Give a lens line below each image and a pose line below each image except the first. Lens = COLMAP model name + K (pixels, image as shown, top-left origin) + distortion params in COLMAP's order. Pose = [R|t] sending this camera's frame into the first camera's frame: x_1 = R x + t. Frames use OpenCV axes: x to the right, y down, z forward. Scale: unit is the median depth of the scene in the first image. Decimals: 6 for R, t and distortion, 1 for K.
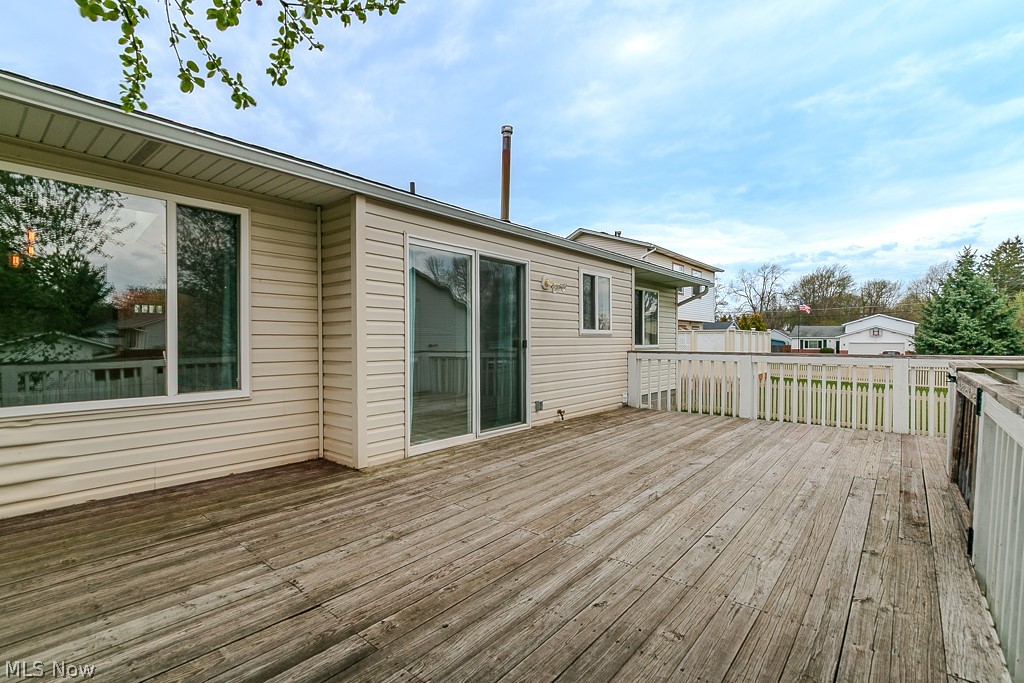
lens RADIAL K [[482.5, 0, 508.2], [0, 482.5, 348.0], [0, 0, 1]] dist [-0.000534, -0.000656]
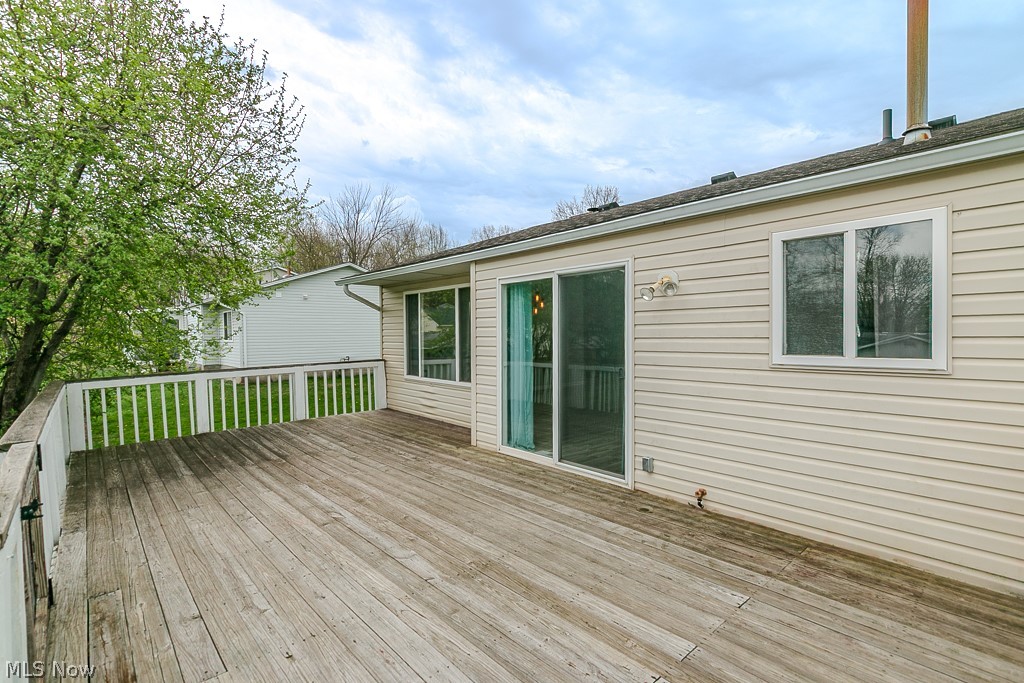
lens RADIAL K [[482.5, 0, 508.2], [0, 482.5, 348.0], [0, 0, 1]] dist [-0.000534, -0.000656]
pose [[-0.155281, 0.030733, -0.987392, 1.256848], [-0.007342, 0.999452, 0.032263, -0.110860], [0.987843, 0.012260, -0.154970, 1.472162]]
